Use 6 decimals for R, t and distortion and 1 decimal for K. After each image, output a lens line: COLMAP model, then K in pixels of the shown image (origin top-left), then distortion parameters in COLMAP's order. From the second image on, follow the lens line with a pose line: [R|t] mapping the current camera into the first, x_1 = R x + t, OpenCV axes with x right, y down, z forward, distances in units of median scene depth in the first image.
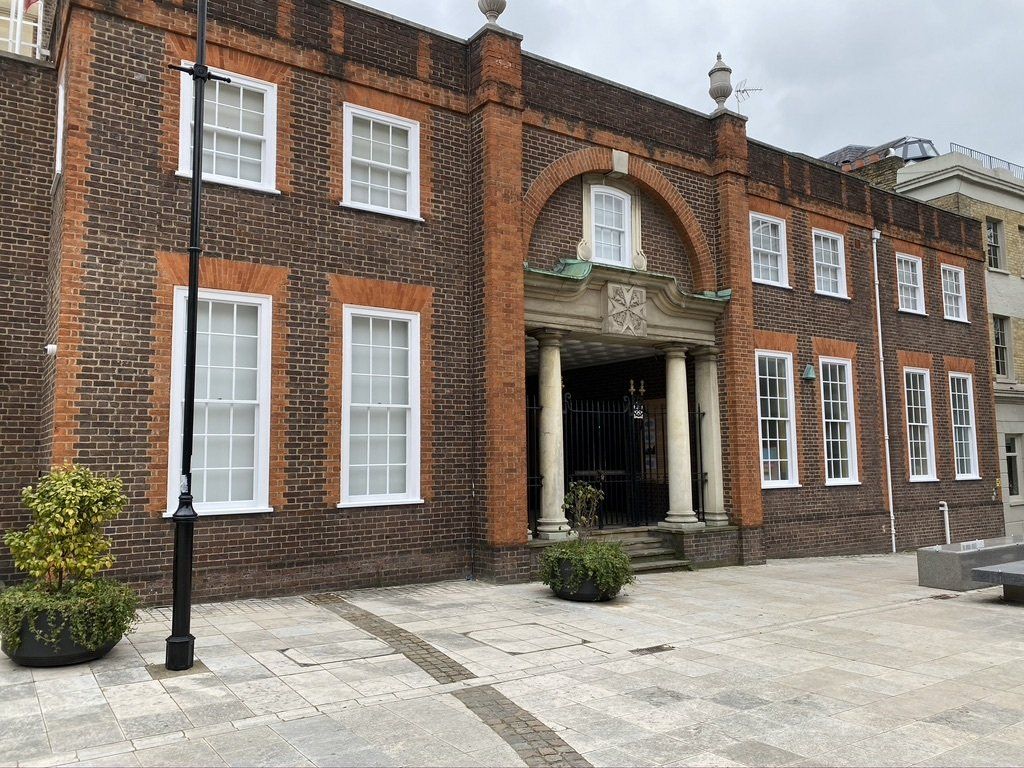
lens RADIAL K [[767.7, 0, 509.6], [0, 767.7, 385.3], [0, 0, 1]] dist [0.020520, -0.038844]
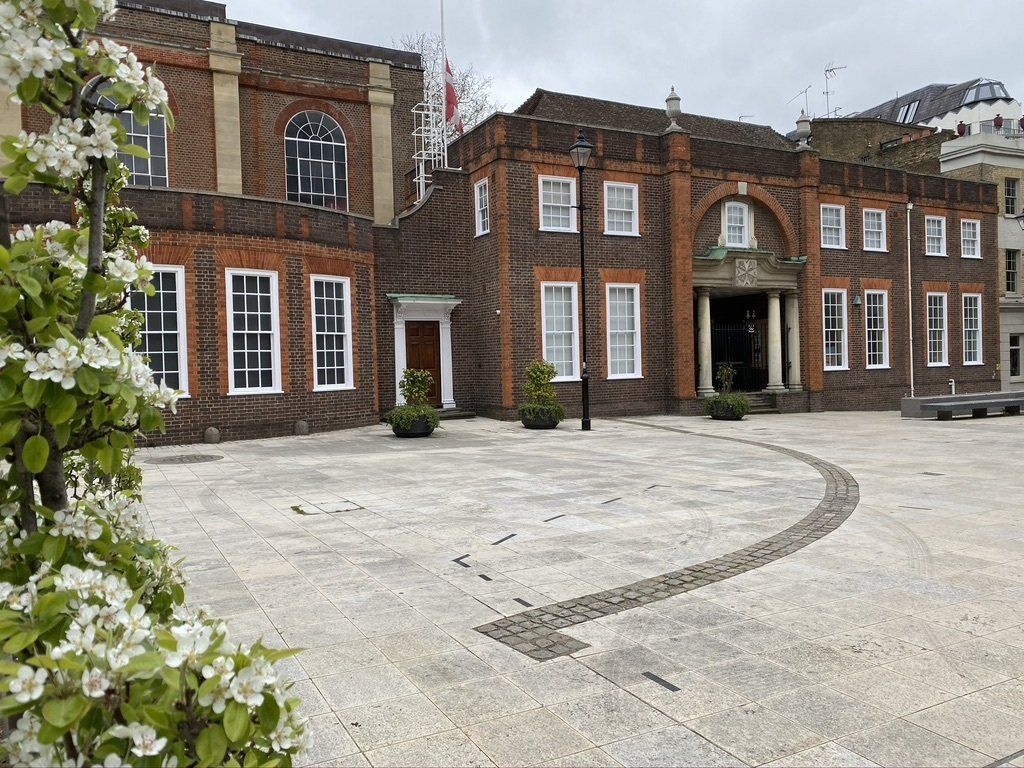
lens RADIAL K [[767.7, 0, 509.8], [0, 767.7, 389.0], [0, 0, 1]] dist [0.020520, -0.038844]
pose [[0.992606, -0.015687, -0.120360, -0.176433], [0.031030, 0.991458, 0.126683, -0.070334], [0.117344, -0.129481, 0.984614, -0.843264]]
